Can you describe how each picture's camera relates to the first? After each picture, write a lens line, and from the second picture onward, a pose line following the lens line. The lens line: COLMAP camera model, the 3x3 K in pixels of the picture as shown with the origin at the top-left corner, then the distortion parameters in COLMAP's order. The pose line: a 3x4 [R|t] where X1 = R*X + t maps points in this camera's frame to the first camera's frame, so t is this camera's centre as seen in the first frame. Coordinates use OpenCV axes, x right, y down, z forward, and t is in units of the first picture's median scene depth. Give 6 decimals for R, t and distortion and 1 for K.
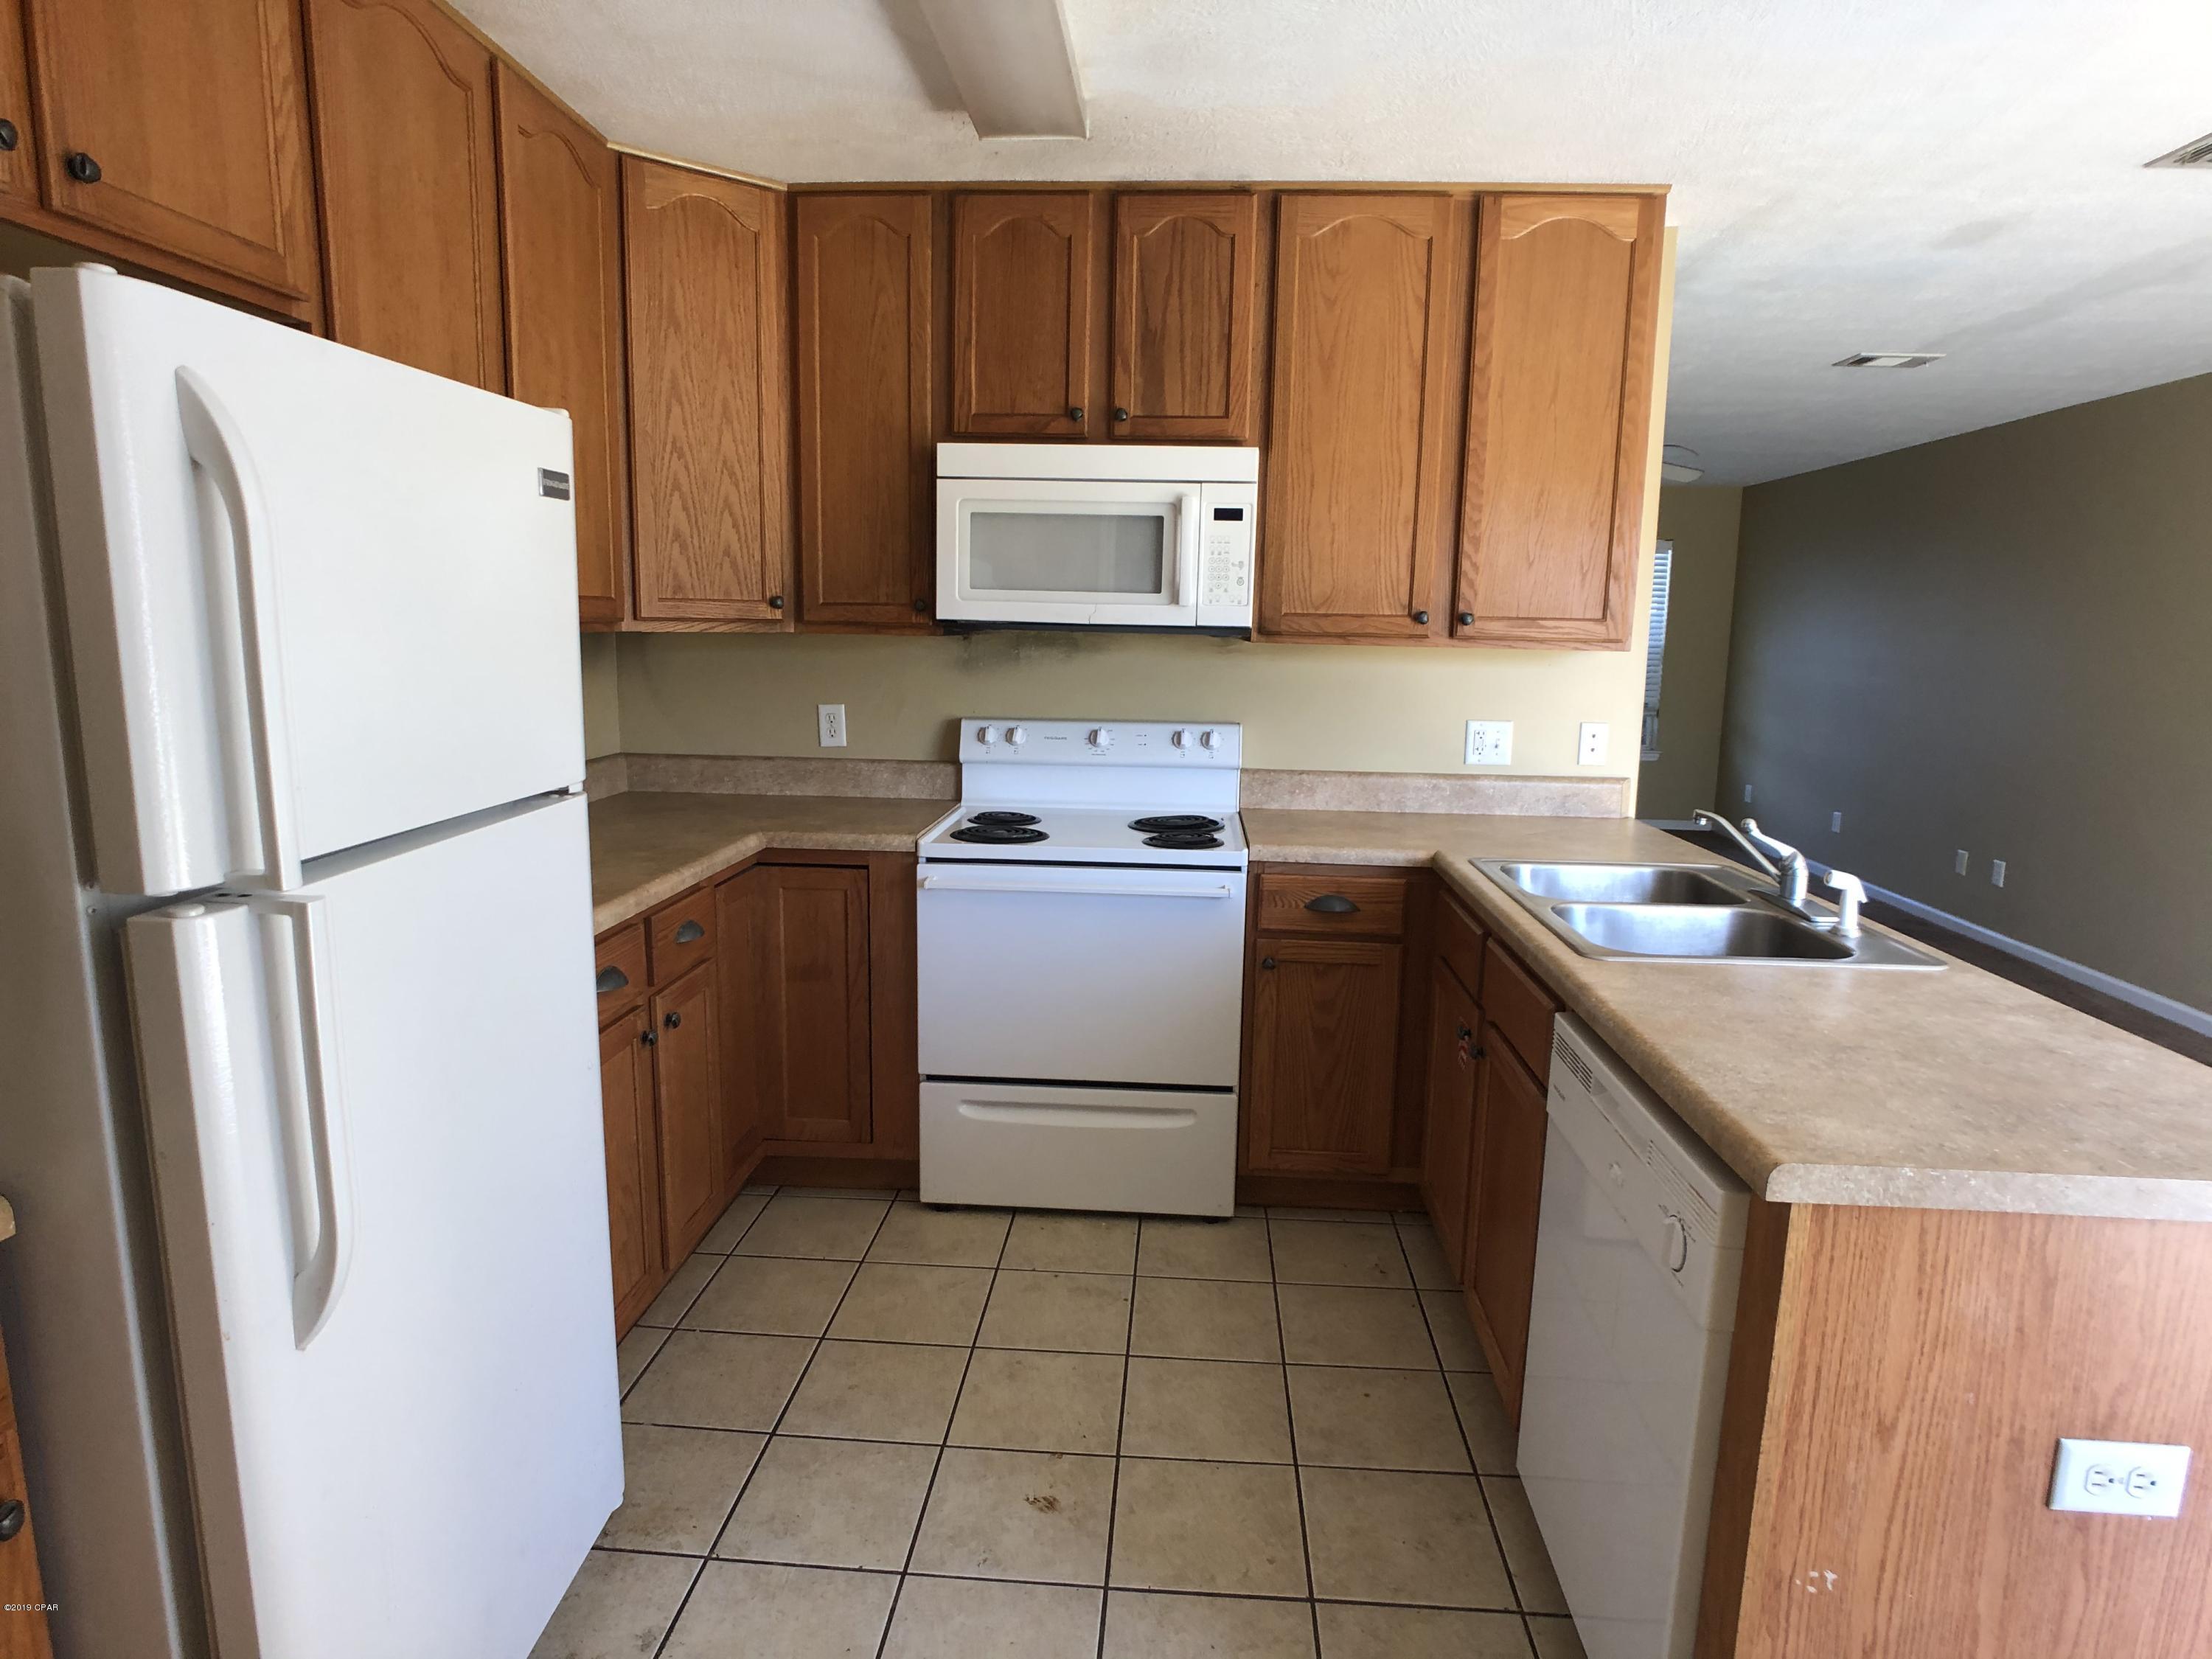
lens RADIAL K [[1272.4, 0, 1105.2], [0, 1272.4, 830.8], [0, 0, 1]] dist [-0.005041, 0.003516]
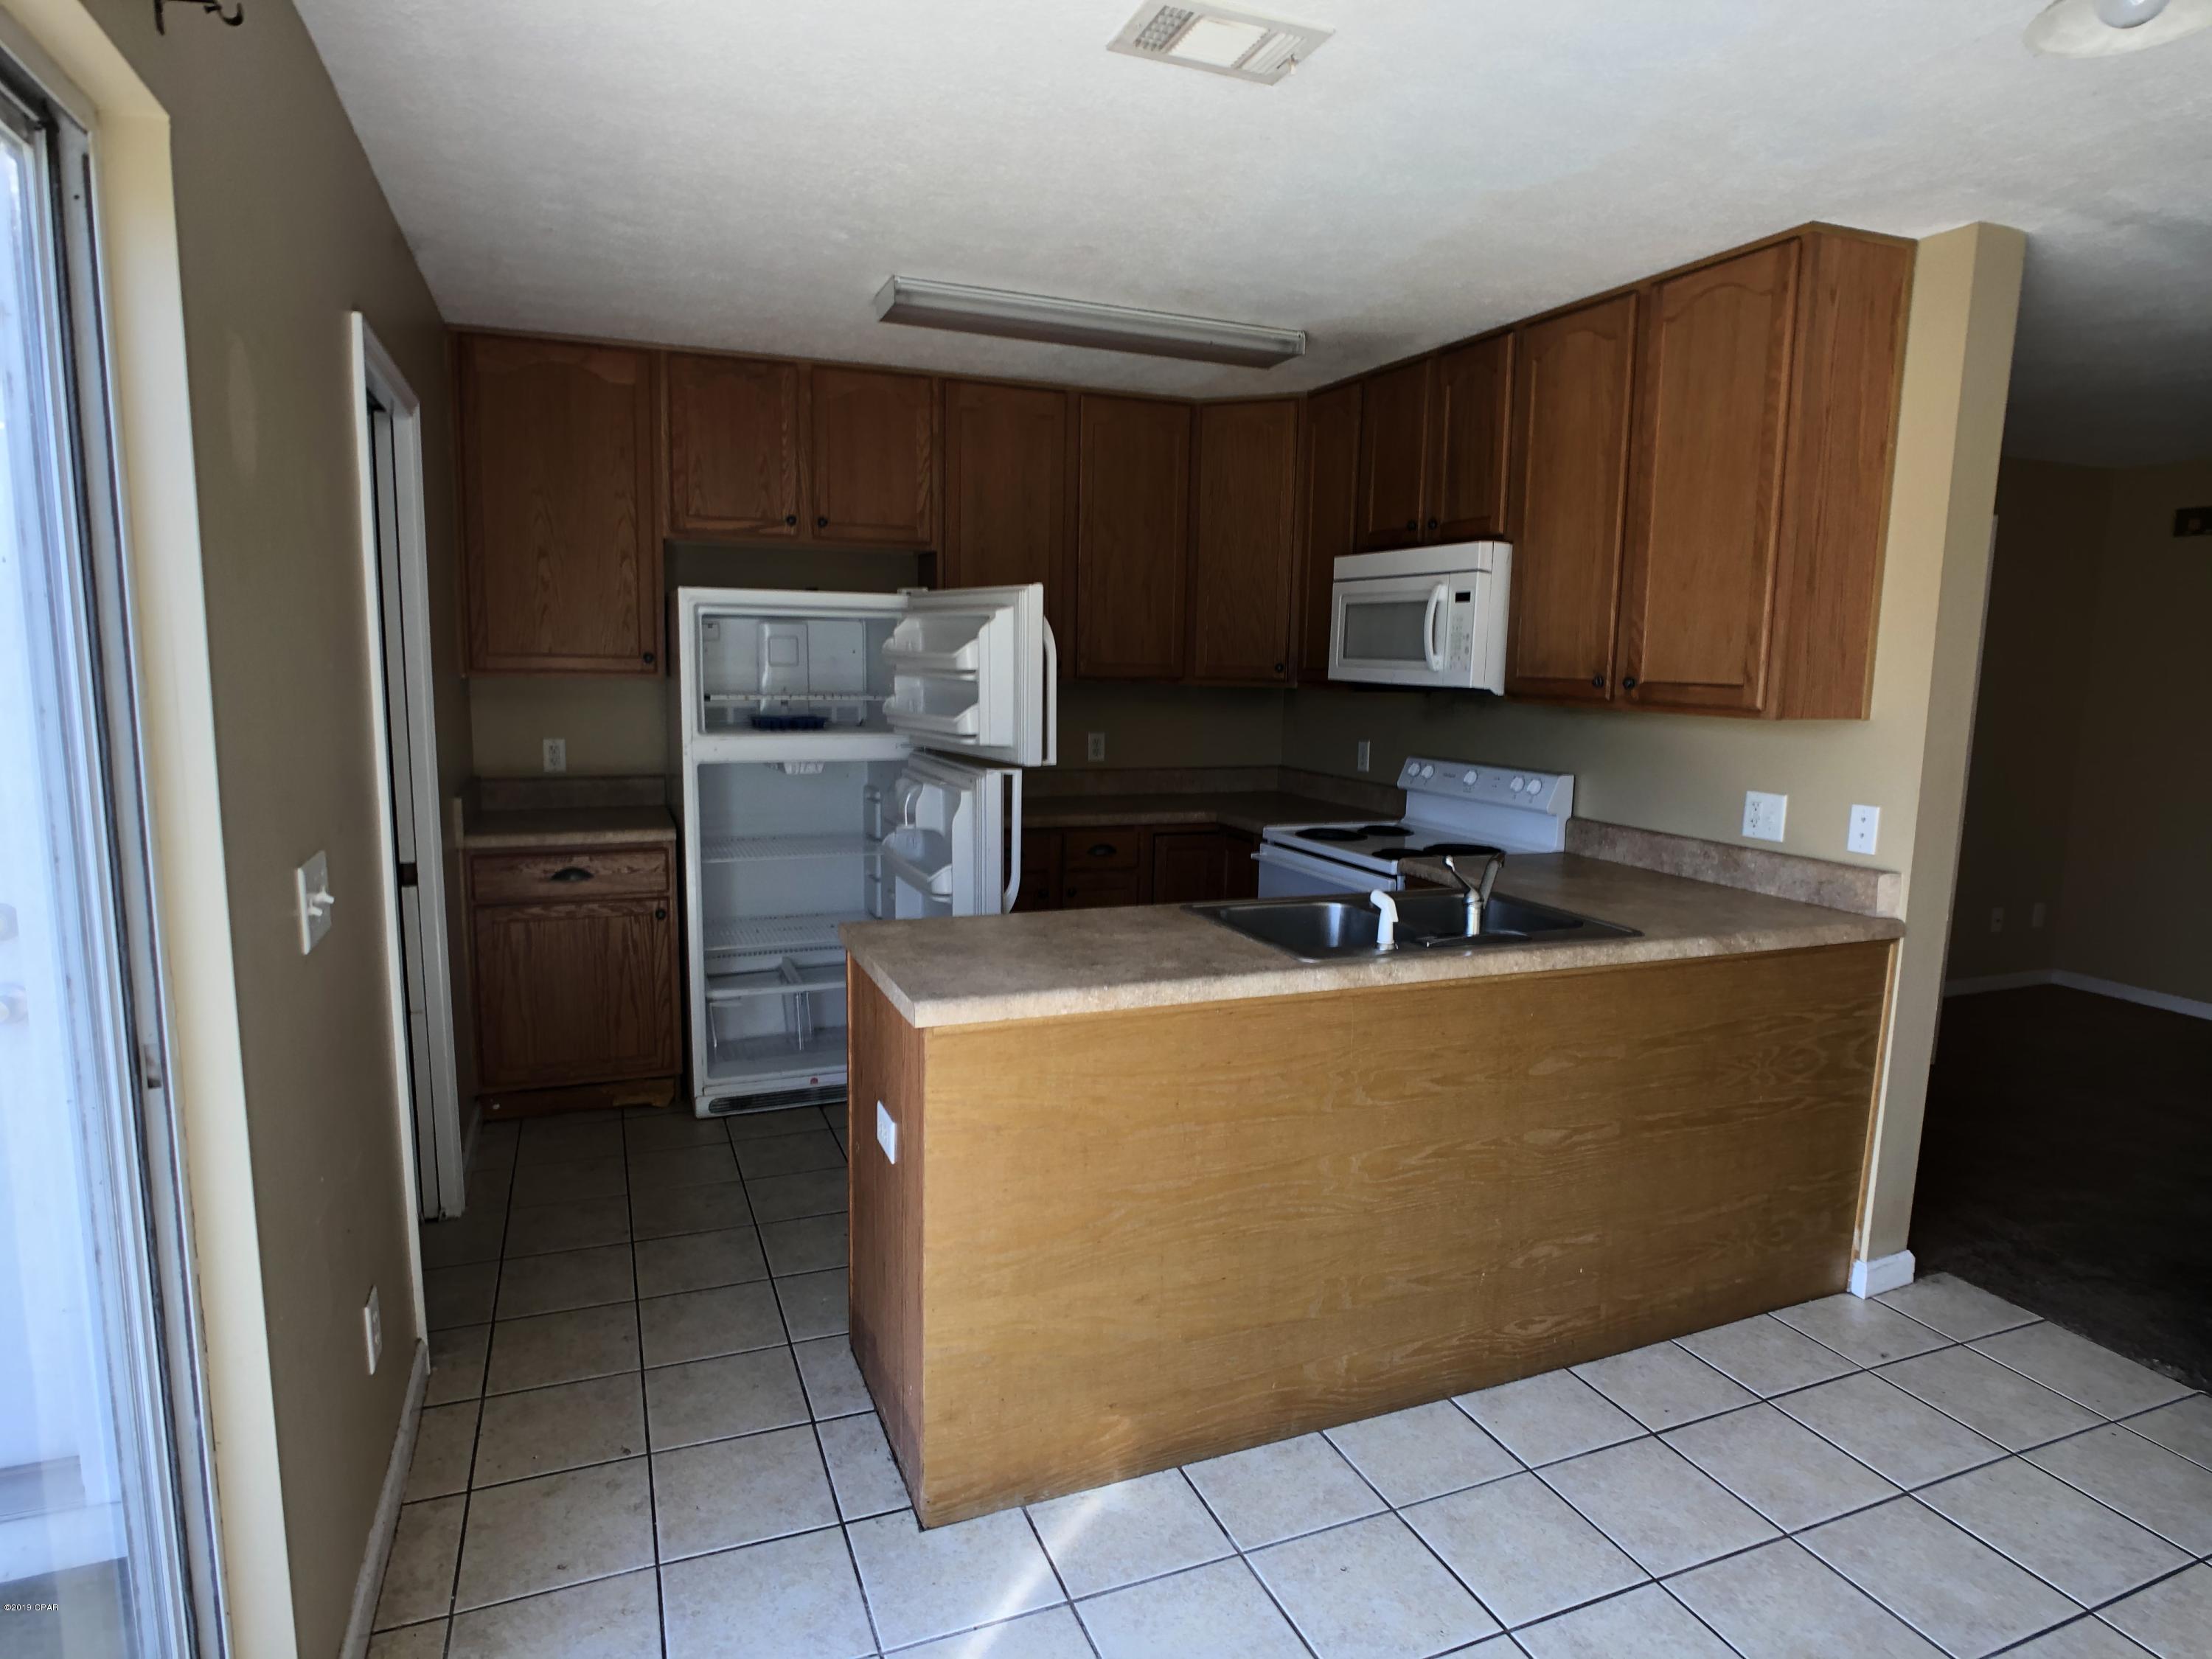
lens RADIAL K [[1272.4, 0, 1117.4], [0, 1272.4, 832.3], [0, 0, 1]] dist [-0.005041, 0.003516]
pose [[0.446225, 0.115785, -0.887399, 0.929852], [-0.162239, 0.985631, 0.047020, -0.023418], [0.880092, 0.122989, 0.458598, 0.144309]]
